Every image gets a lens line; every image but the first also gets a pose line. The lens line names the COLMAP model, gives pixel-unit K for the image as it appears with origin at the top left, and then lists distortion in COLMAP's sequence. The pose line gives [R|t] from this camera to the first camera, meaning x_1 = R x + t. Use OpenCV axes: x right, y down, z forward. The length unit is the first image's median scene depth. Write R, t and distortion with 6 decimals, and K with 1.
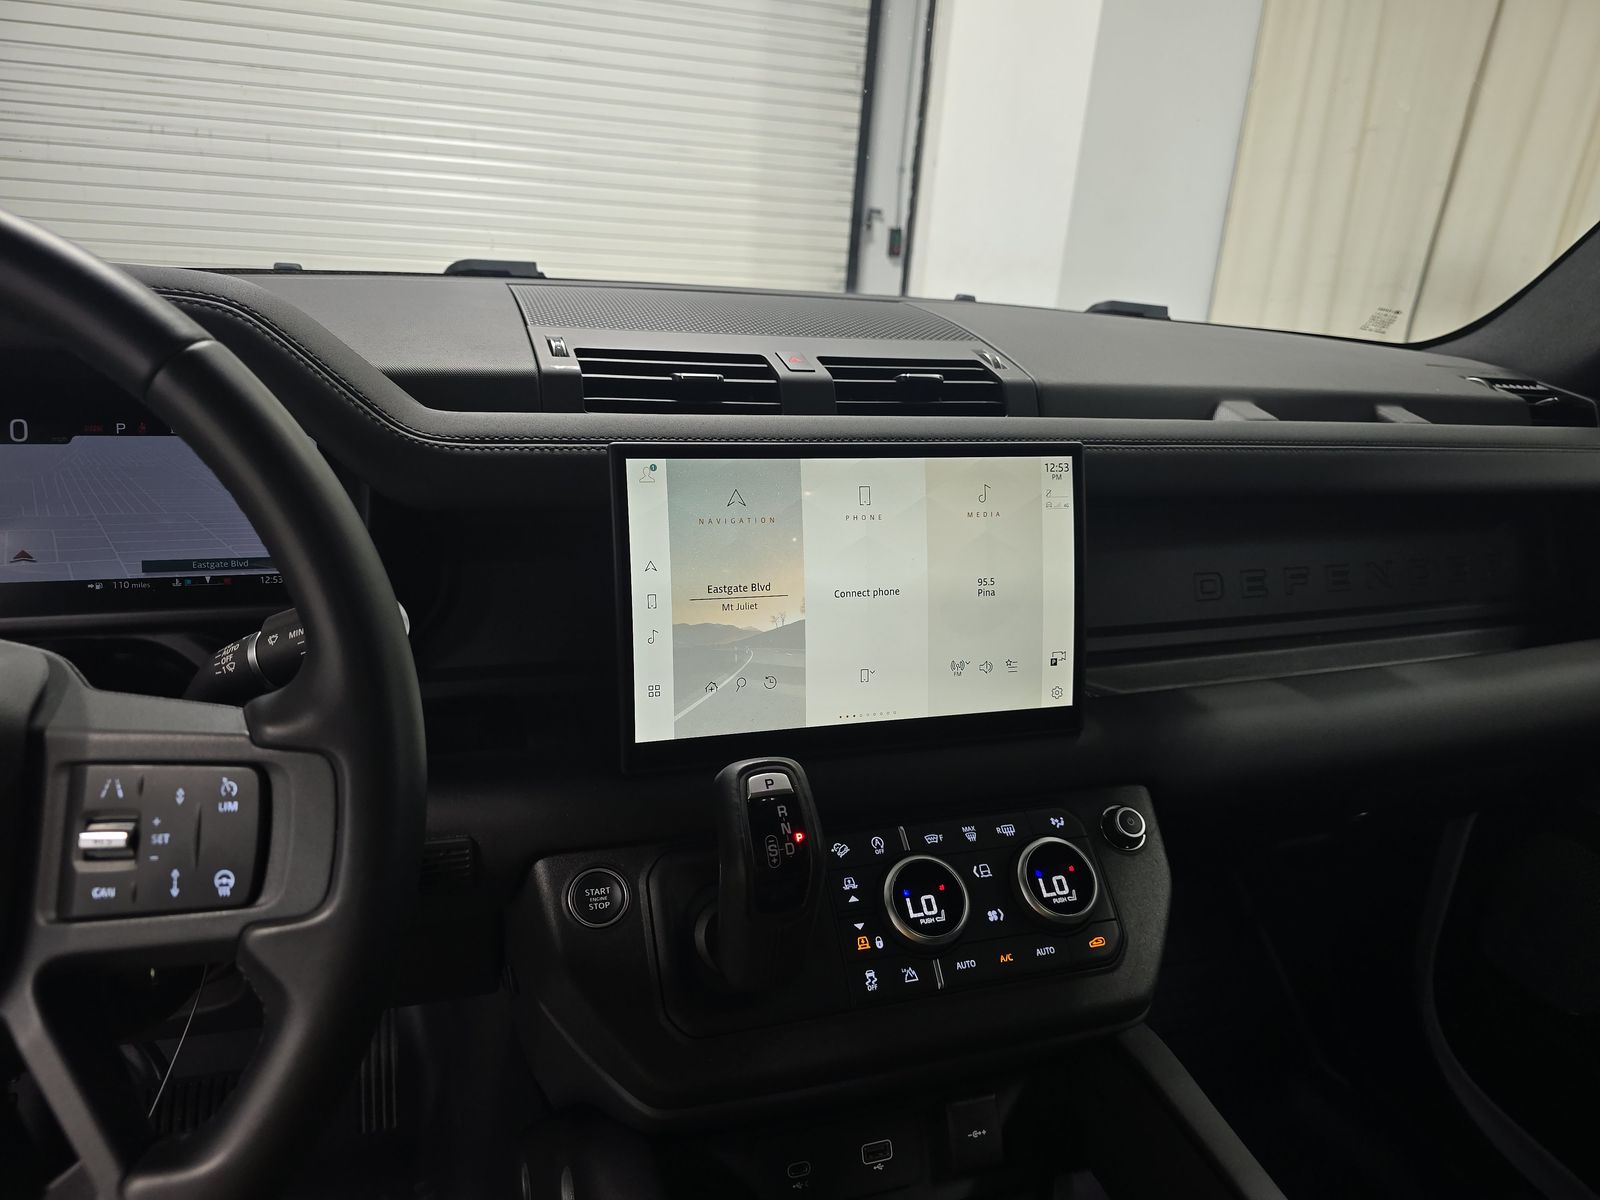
lens RADIAL K [[1119.7, 0, 800.0], [0, 1119.7, 600.0], [0, 0, 1]] dist [0.005509, 0.000242]
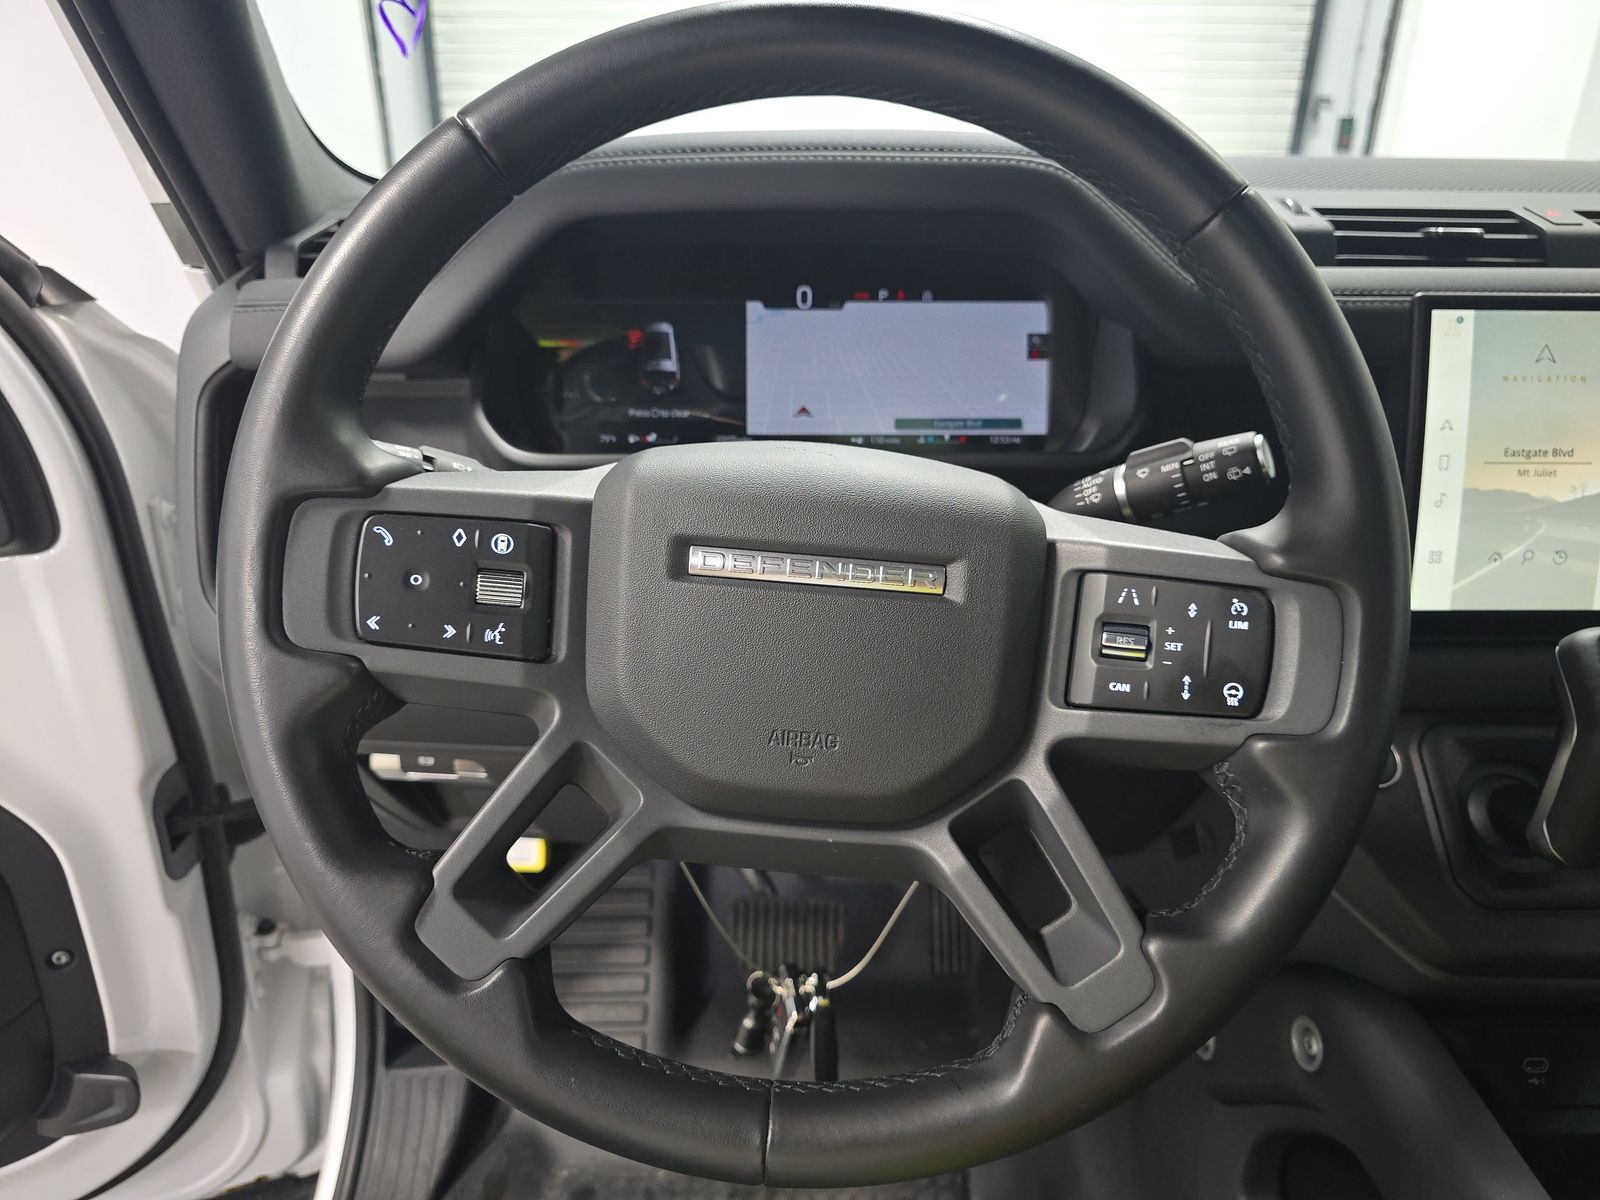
lens RADIAL K [[1061.6, 0, 800.0], [0, 1061.6, 600.0], [0, 0, 1]] dist [0.007536, 0.003132]
pose [[0.955995, 0.060983, -0.286974, -0.379304], [-0.038212, 0.995708, 0.084297, 0.059894], [0.290883, -0.069622, 0.954222, -0.030899]]
